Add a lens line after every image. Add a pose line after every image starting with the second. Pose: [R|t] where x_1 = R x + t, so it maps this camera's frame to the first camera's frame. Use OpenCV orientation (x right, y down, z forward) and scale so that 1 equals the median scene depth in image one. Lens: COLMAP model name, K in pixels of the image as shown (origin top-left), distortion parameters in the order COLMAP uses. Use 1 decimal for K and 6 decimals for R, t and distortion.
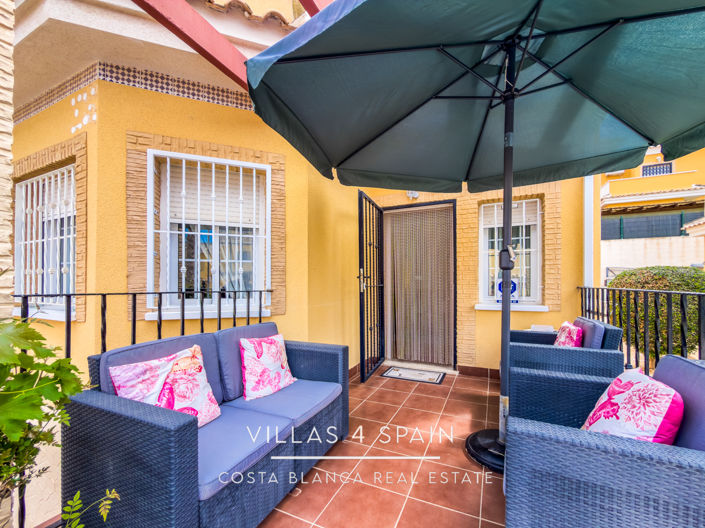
lens RADIAL K [[288.9, 0, 351.7], [0, 288.9, 277.4], [0, 0, 1]] dist [0.000643, 0.000322]
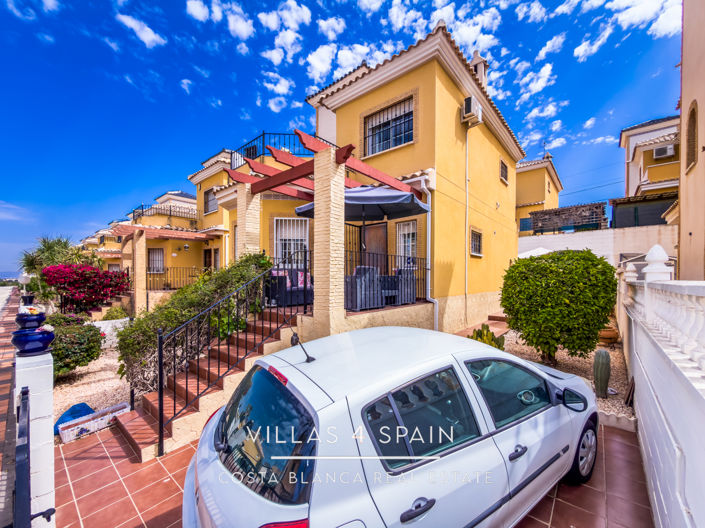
lens RADIAL K [[287.9, 0, 352.1], [0, 287.9, 299.4], [0, 0, 1]] dist [0.001171, -0.000056]
pose [[0.968416, 0.011670, -0.249067, 0.969531], [0.009504, 0.996450, 0.083643, 0.223982], [0.249159, -0.083368, 0.964868, -1.955456]]
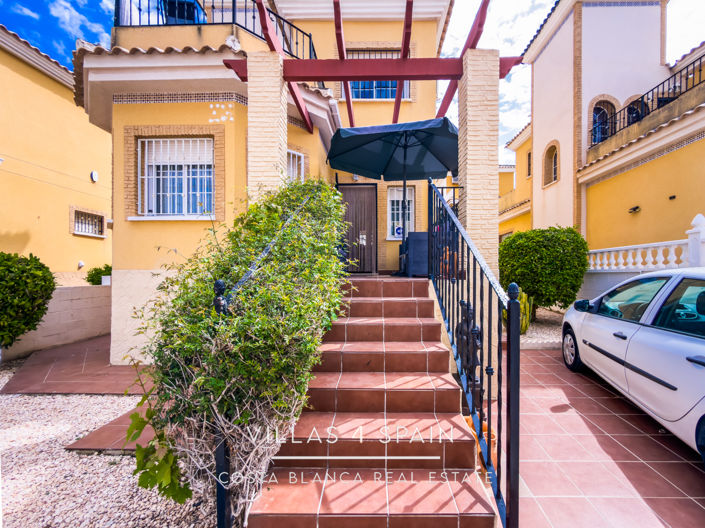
lens RADIAL K [[291.9, 0, 371.0], [0, 291.9, 271.9], [0, 0, 1]] dist [0.000339, 0.000159]
pose [[0.900217, -0.012262, 0.435269, -0.827362], [0.005403, 0.999841, 0.016994, 0.449274], [-0.435408, -0.012946, 0.900140, -1.173943]]
